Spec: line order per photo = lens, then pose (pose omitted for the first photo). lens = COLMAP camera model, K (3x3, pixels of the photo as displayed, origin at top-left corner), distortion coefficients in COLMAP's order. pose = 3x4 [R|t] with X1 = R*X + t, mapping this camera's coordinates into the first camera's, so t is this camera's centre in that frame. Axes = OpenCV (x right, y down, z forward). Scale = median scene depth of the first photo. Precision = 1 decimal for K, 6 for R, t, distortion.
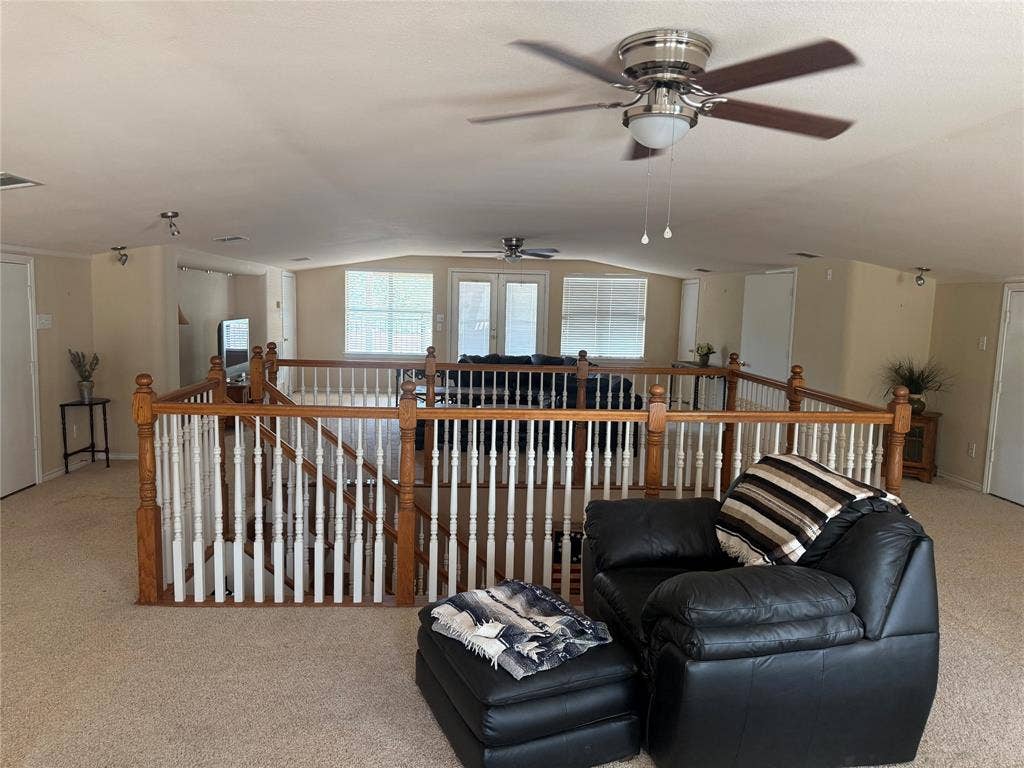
lens RADIAL K [[737.4, 0, 512.0], [0, 737.4, 384.0], [0, 0, 1]] dist [0.003949, -0.000368]
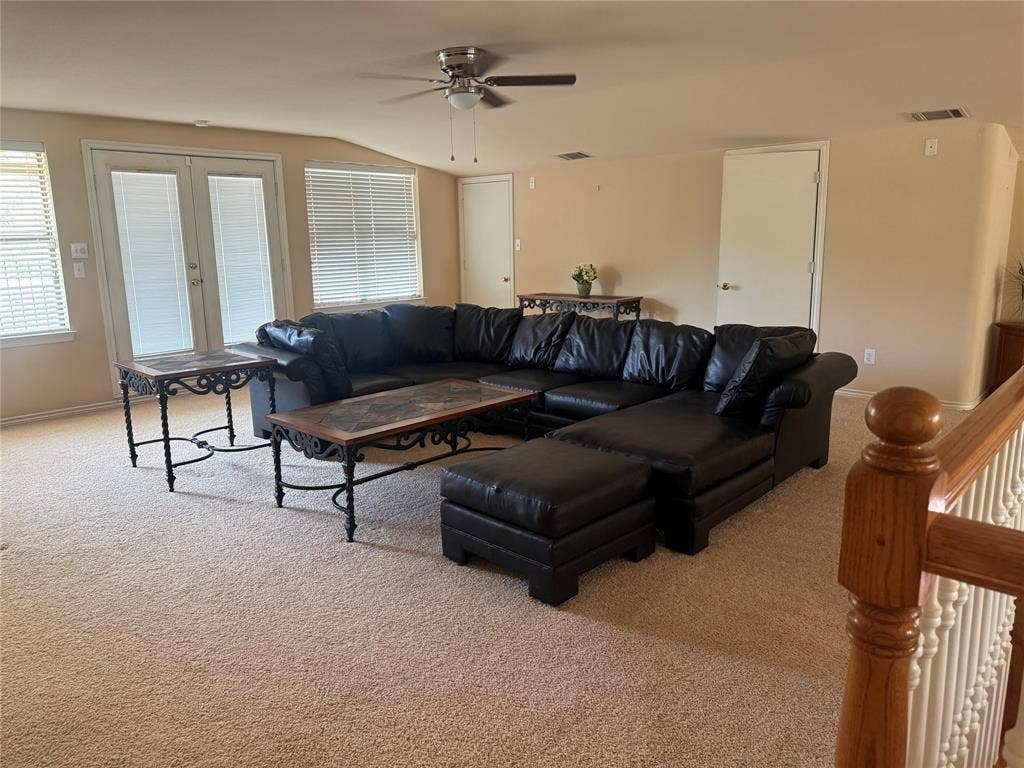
lens RADIAL K [[737.4, 0, 512.0], [0, 737.4, 384.0], [0, 0, 1]] dist [0.003949, -0.000368]
pose [[0.715926, -0.172009, 0.676656, -0.230004], [0.110934, 0.984889, 0.132991, -0.037774], [-0.689307, -0.020148, 0.724190, 0.469712]]
